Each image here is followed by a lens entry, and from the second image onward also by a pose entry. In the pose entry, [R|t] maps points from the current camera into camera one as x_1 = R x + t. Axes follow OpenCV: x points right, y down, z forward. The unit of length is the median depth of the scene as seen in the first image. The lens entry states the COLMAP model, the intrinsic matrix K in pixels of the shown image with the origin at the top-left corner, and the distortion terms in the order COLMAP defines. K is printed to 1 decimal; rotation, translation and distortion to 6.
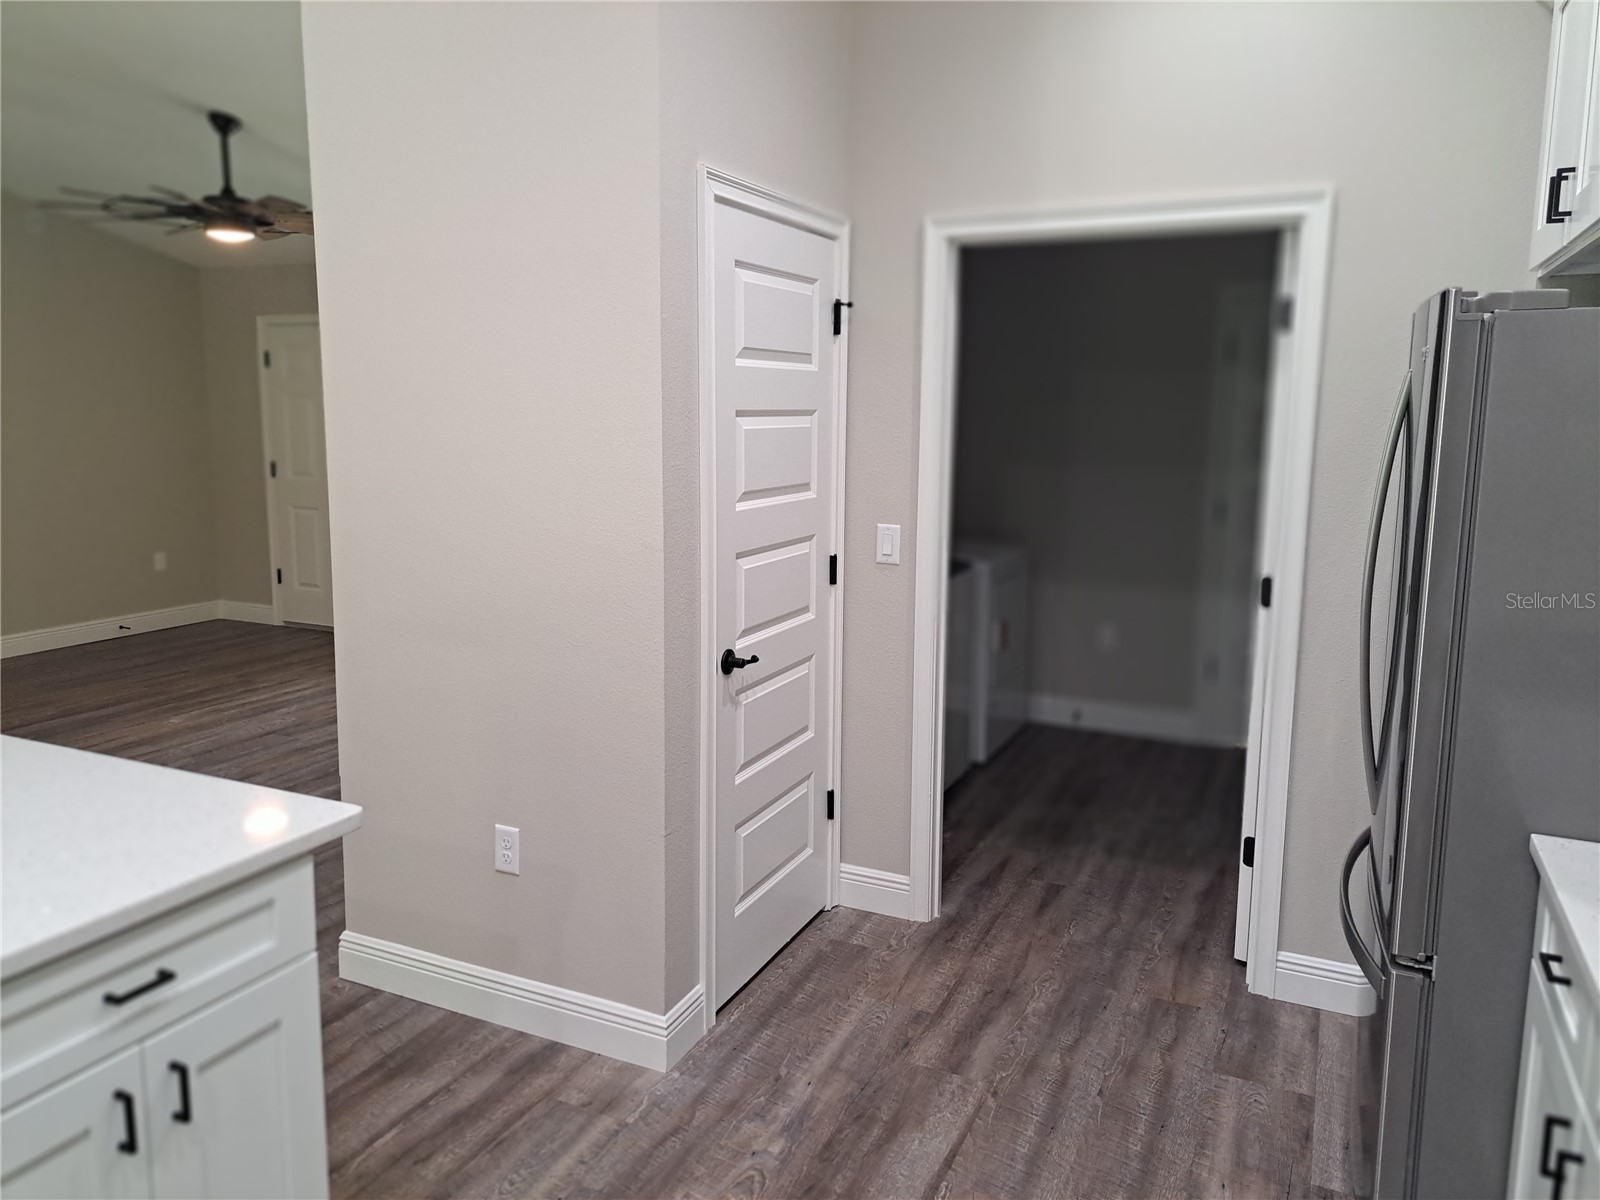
lens RADIAL K [[1140.4, 0, 798.0], [0, 1140.4, 571.2], [0, 0, 1]] dist [0.056227, -0.062160]
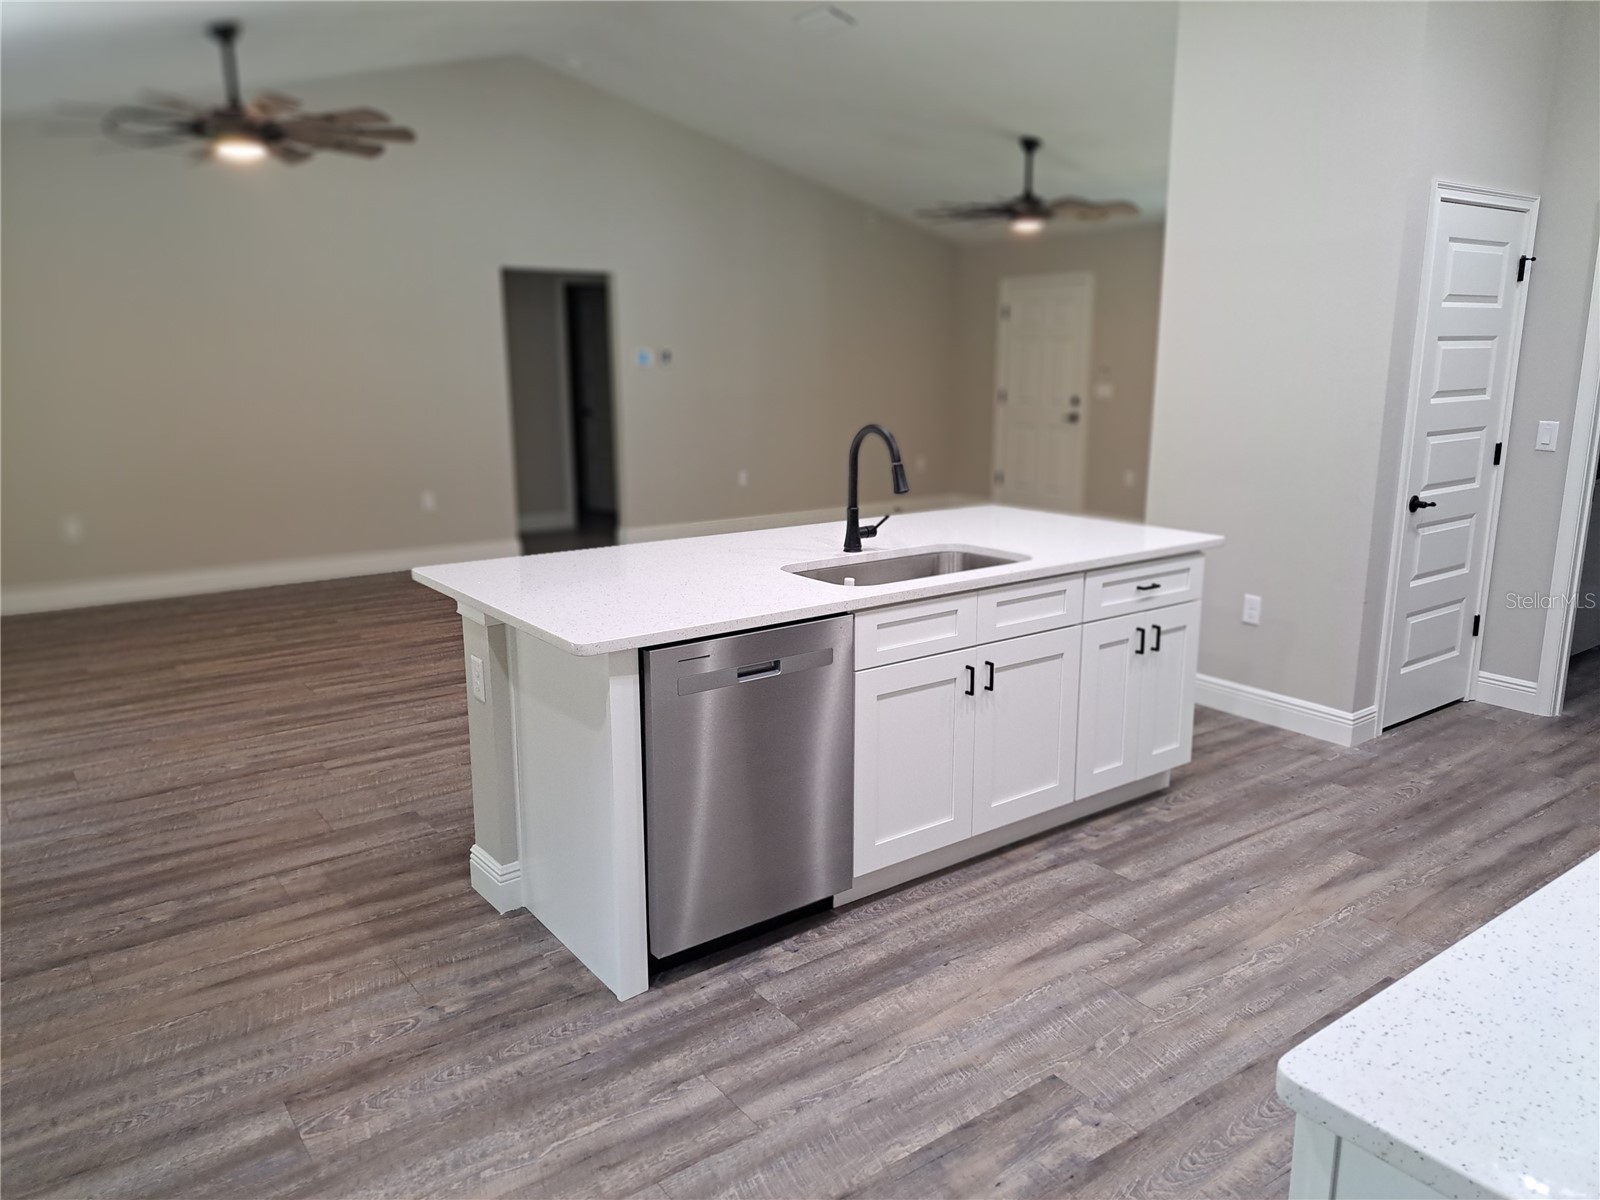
lens RADIAL K [[1140.4, 0, 817.4], [0, 1140.4, 605.7], [0, 0, 1]] dist [0.056227, -0.062160]
pose [[0.884692, 0.089955, -0.457414, -0.048997], [-0.055440, 0.994545, 0.088360, 0.120687], [0.462867, -0.052812, 0.884853, -0.732328]]
